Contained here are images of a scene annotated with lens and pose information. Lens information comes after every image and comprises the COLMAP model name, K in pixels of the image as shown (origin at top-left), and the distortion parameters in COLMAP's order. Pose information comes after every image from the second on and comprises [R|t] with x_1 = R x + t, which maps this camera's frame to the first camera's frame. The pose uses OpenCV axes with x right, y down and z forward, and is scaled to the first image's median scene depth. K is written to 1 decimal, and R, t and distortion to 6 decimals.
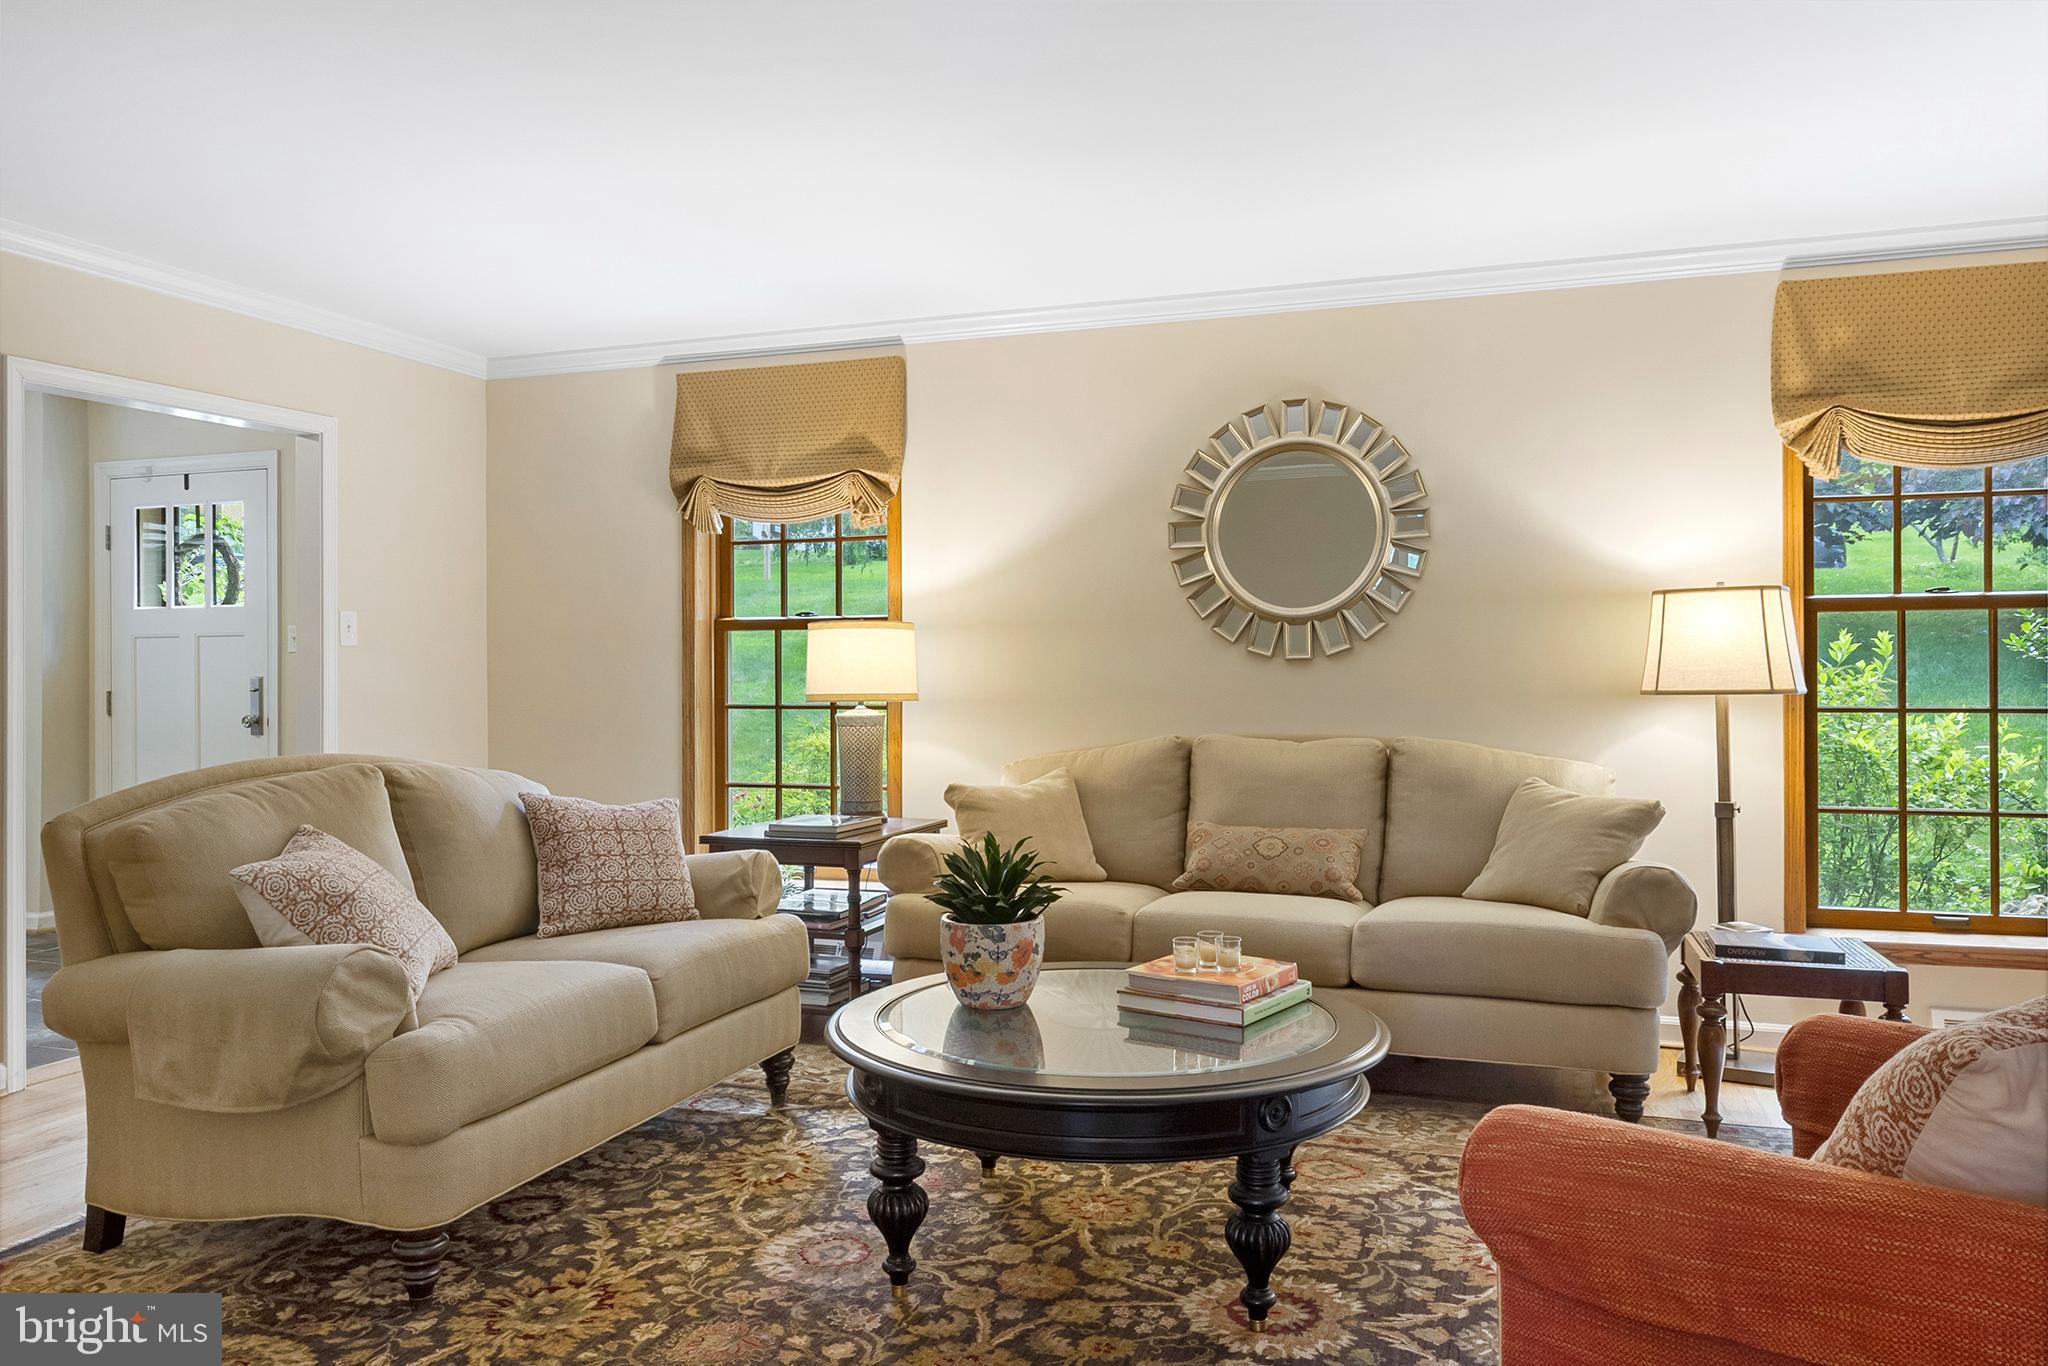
lens RADIAL K [[1496.4, 0, 1007.3], [0, 1496.4, 670.5], [0, 0, 1]] dist [0.010882, -0.000714]
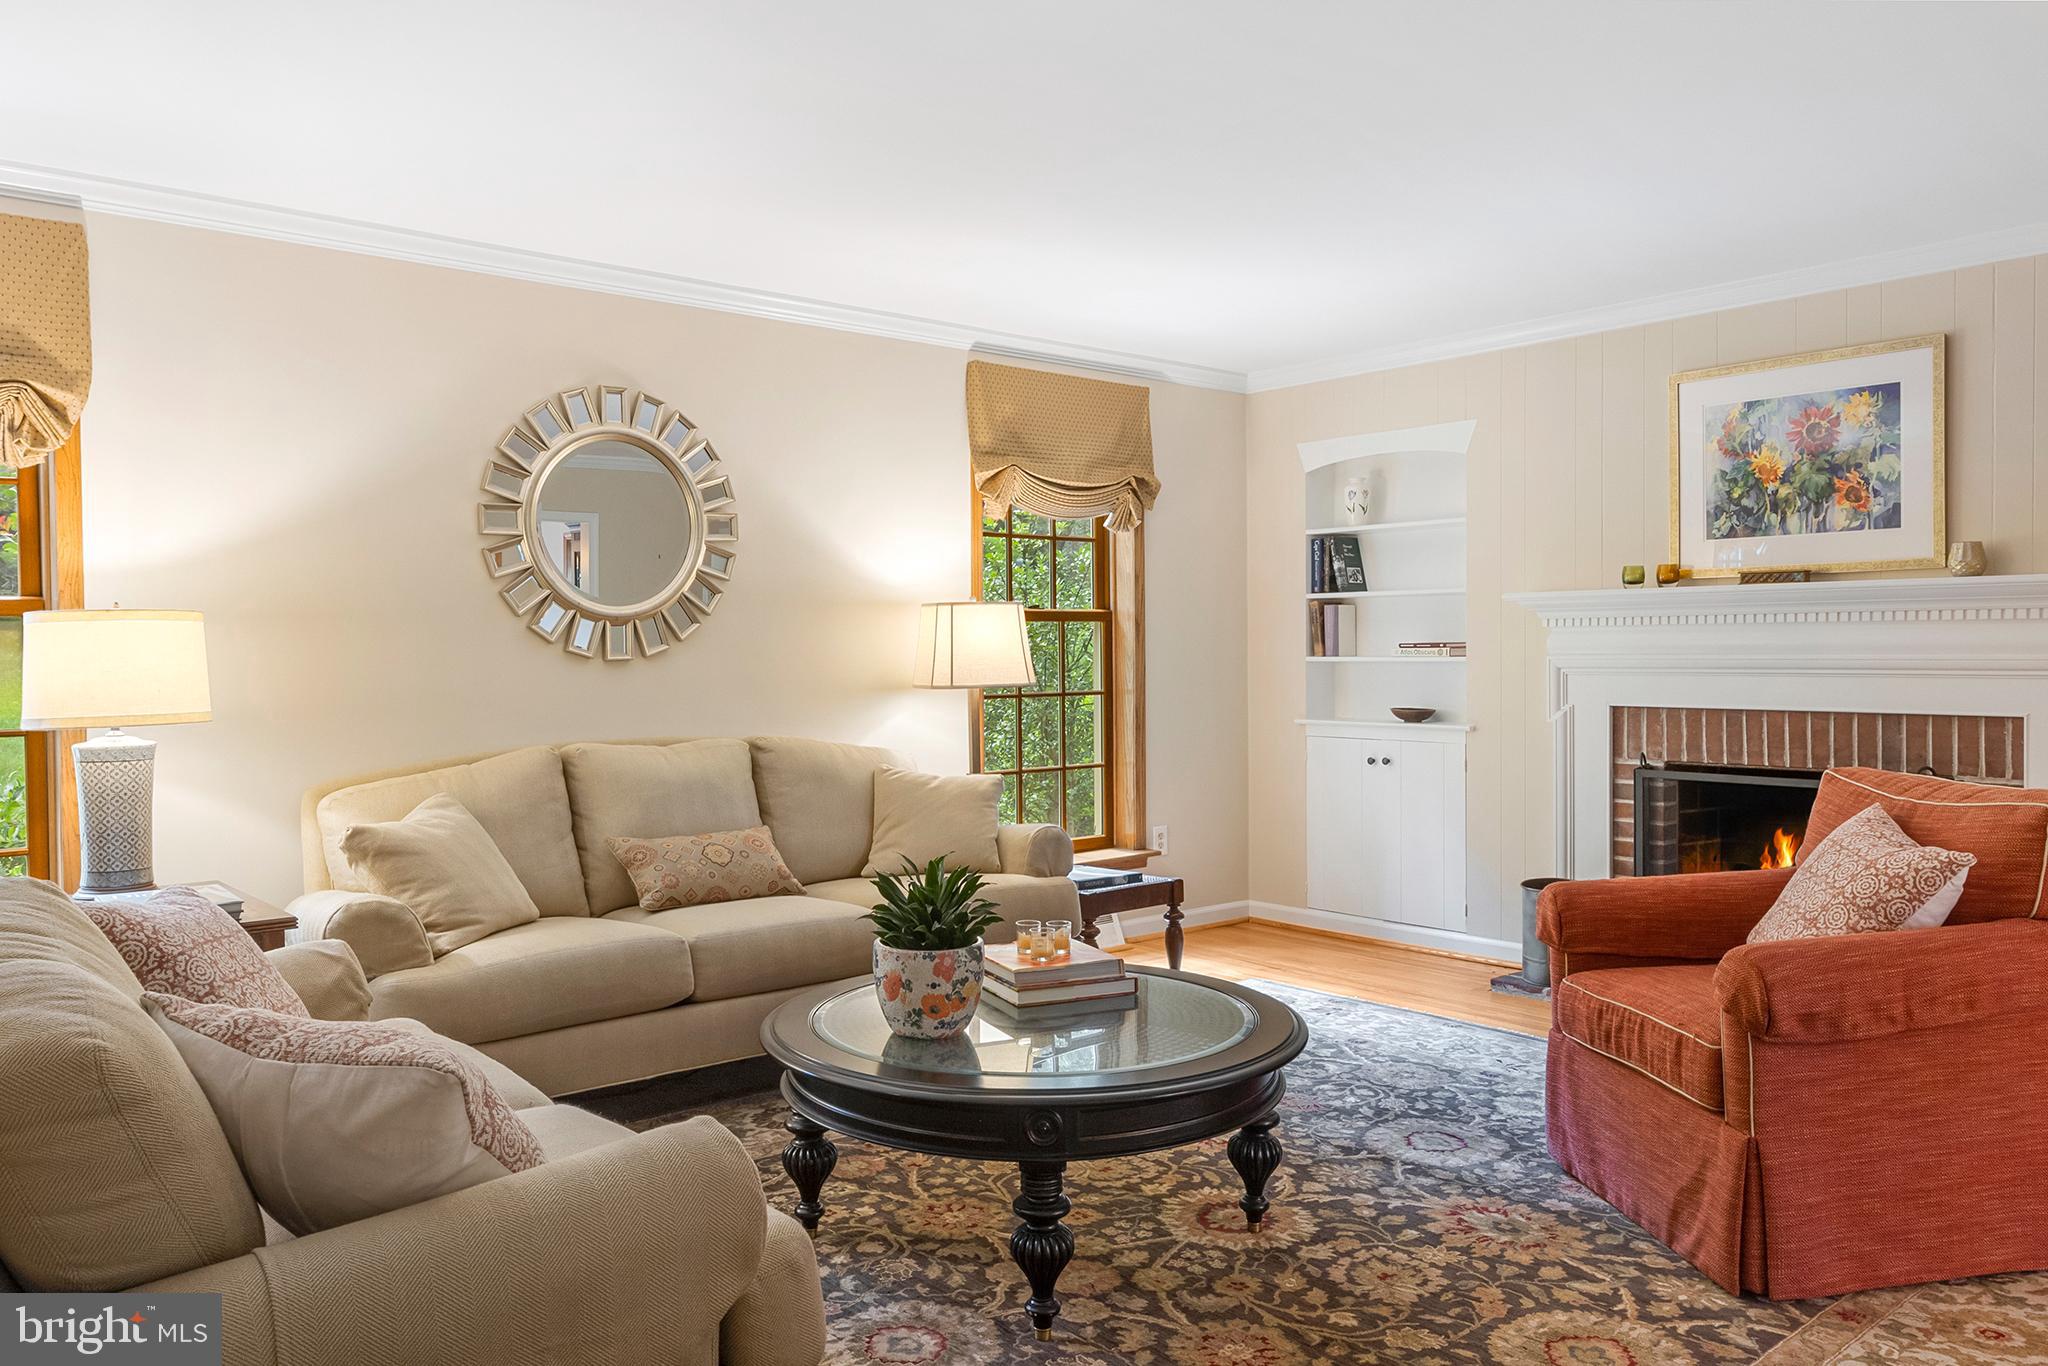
lens RADIAL K [[1496.4, 0, 1017.5], [0, 1496.4, 679.2], [0, 0, 1]] dist [0.010882, -0.000714]
pose [[0.497760, -0.017960, 0.867129, -0.505085], [0.005631, 0.999831, 0.017476, -0.010740], [-0.867297, -0.003816, 0.497777, 0.304334]]
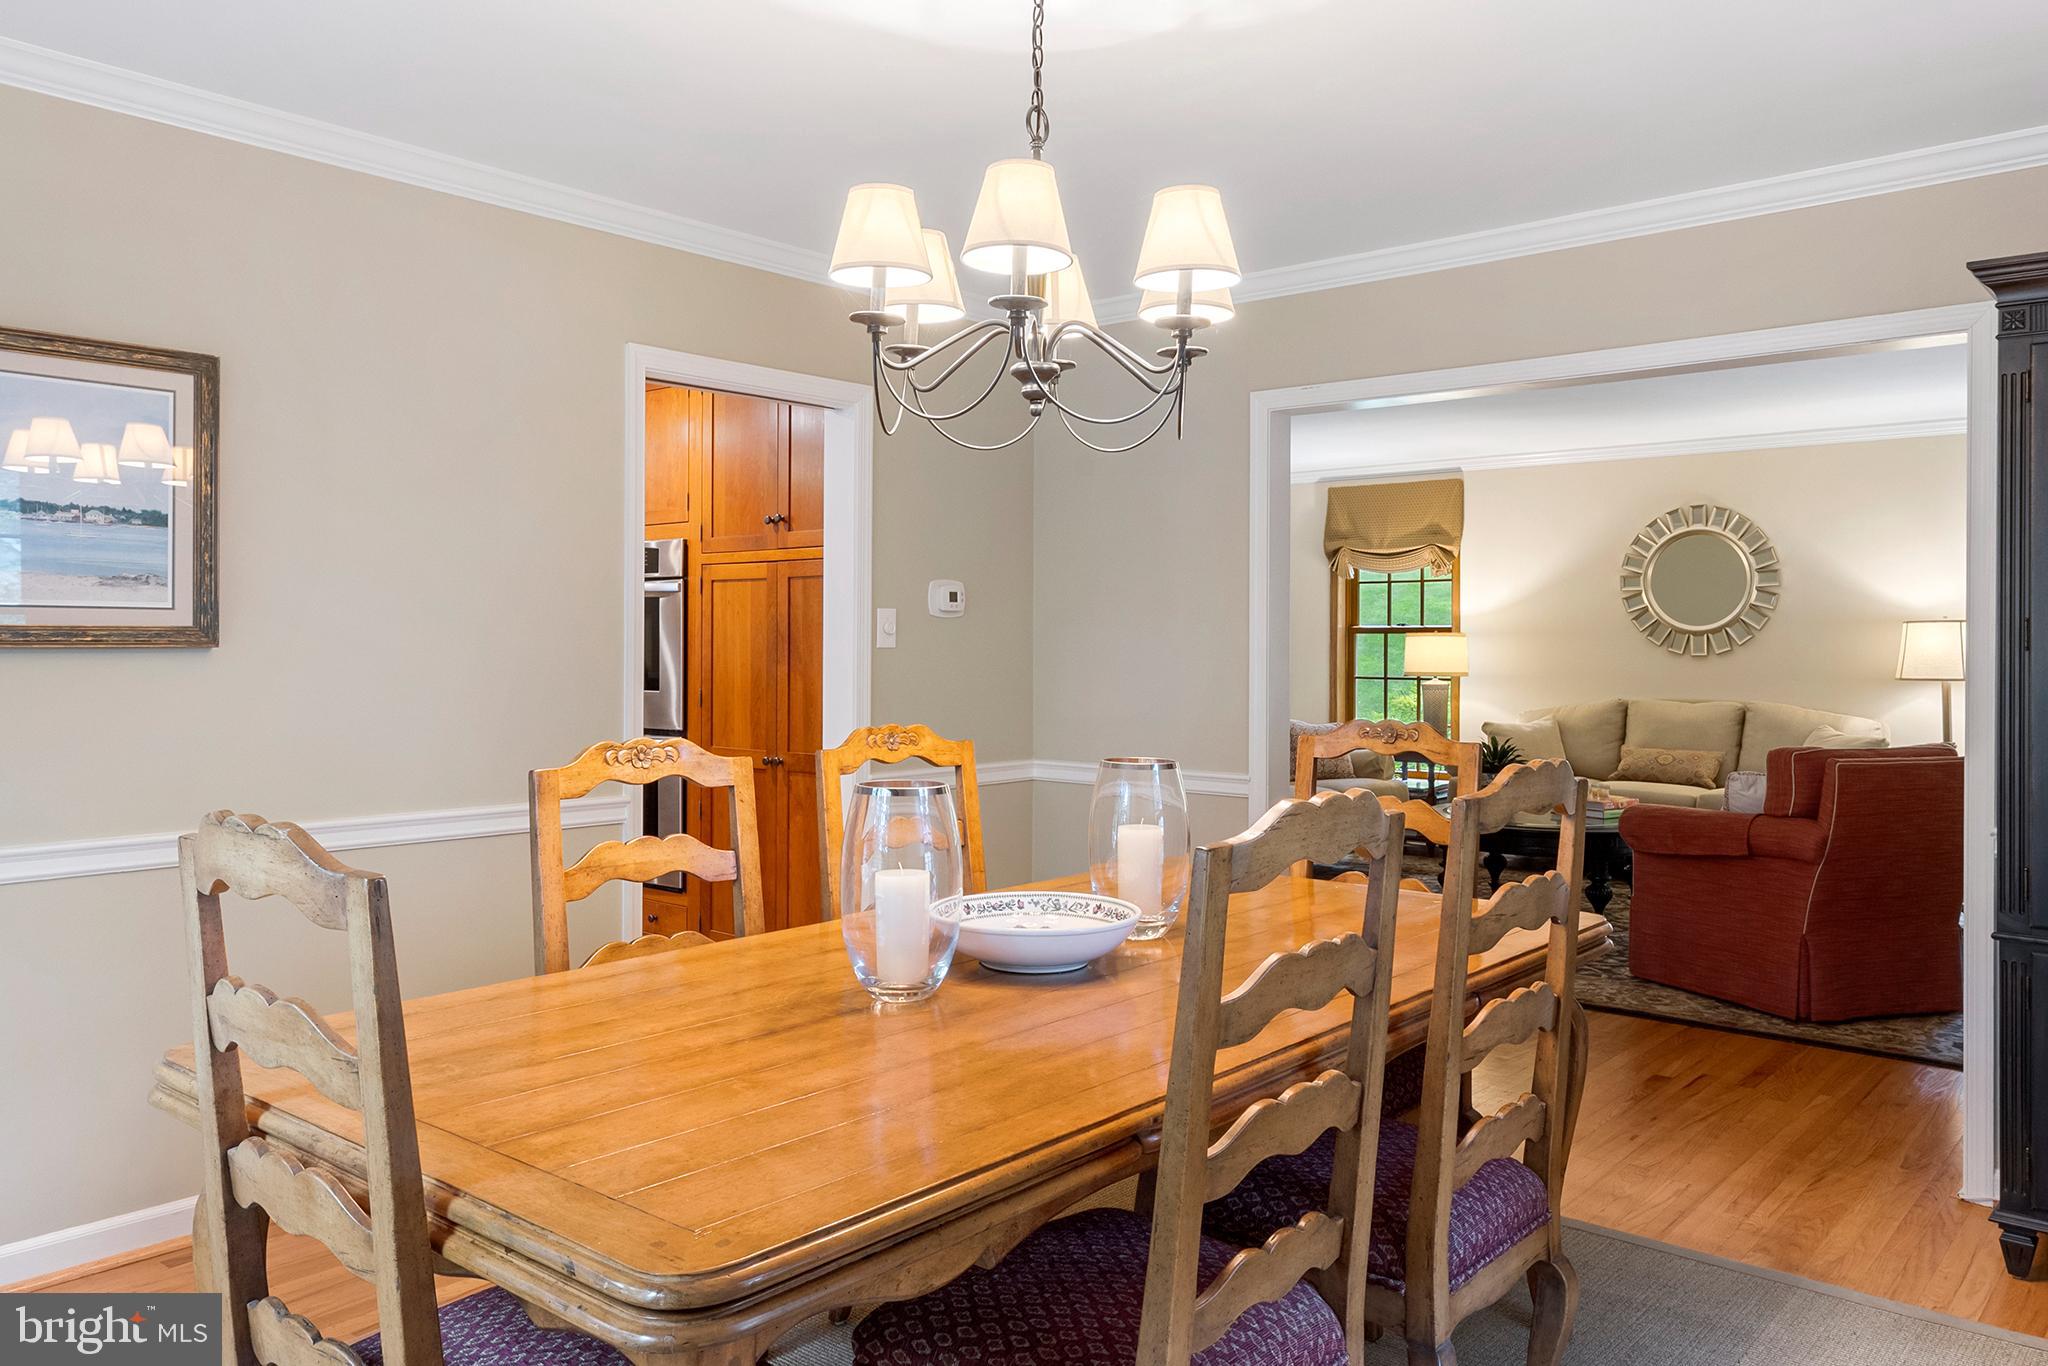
lens RADIAL K [[1496.4, 0, 1013.3], [0, 1496.4, 632.9], [0, 0, 1]] dist [0.010882, -0.000714]
pose [[0.931081, 0.006220, -0.364760, 0.089247], [-0.008043, 0.999962, -0.003479, -0.021492], [0.364724, 0.006173, 0.931095, -0.891981]]
